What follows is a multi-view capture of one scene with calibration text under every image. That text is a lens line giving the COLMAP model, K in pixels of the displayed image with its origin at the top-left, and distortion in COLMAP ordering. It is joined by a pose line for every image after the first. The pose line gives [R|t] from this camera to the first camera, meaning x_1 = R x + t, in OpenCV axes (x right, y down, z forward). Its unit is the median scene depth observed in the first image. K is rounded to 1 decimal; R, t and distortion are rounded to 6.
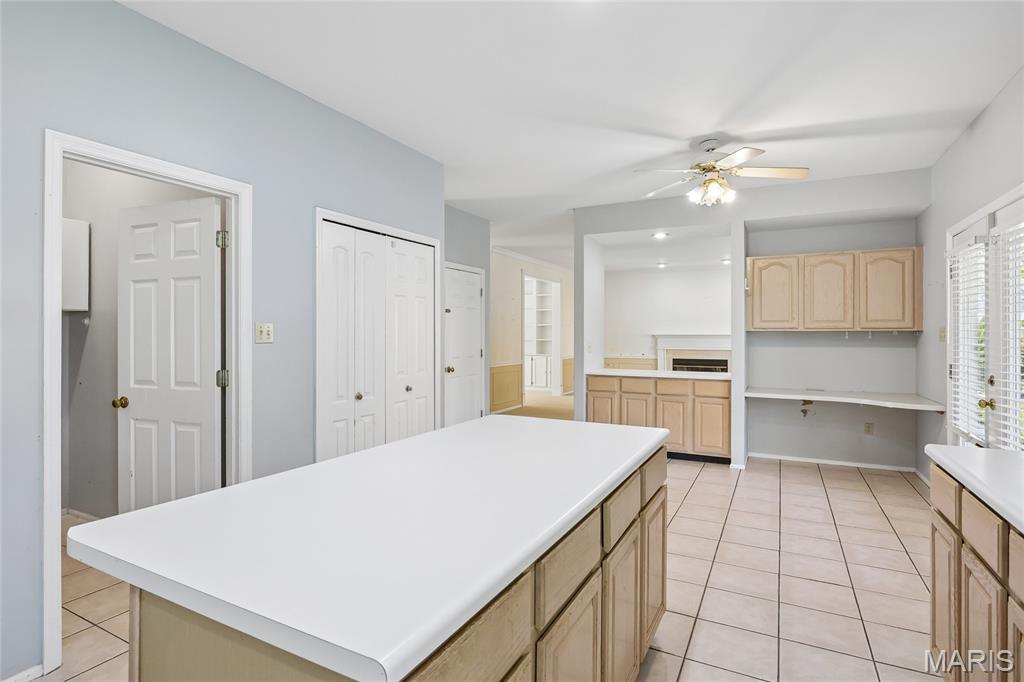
lens RADIAL K [[518.1, 0, 502.6], [0, 518.1, 335.1], [0, 0, 1]] dist [-0.014845, 0.007589]
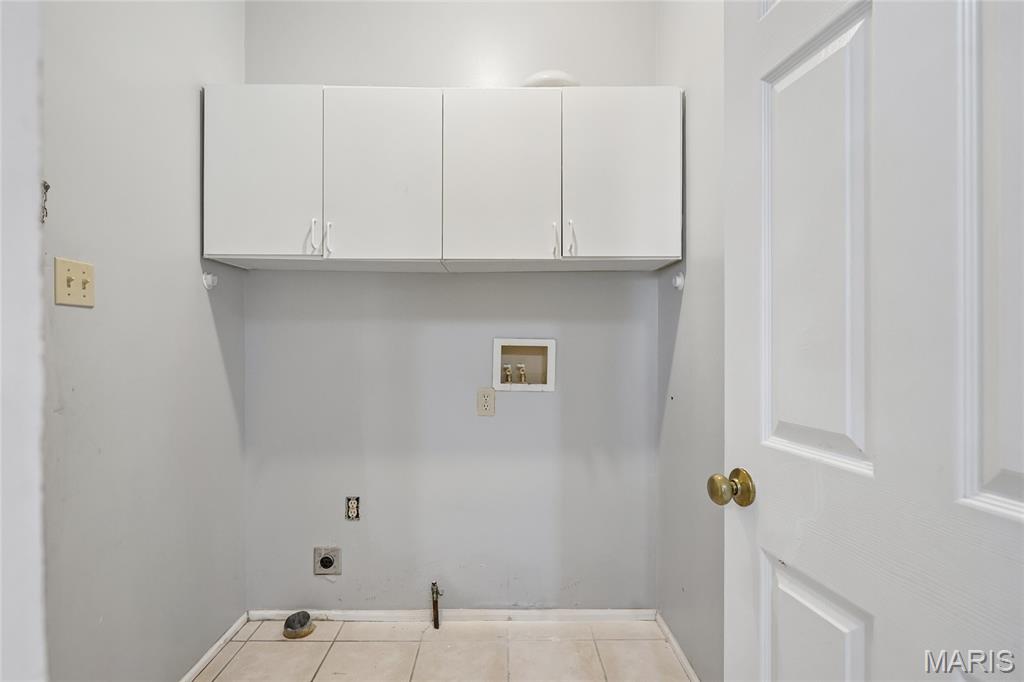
lens RADIAL K [[518.1, 0, 510.7], [0, 518.1, 342.8], [0, 0, 1]] dist [-0.014845, 0.007589]
pose [[0.486561, -0.005292, -0.873631, -0.534392], [0.004376, 0.999984, -0.003620, 0.045084], [0.873636, -0.002061, 0.486576, 0.732624]]
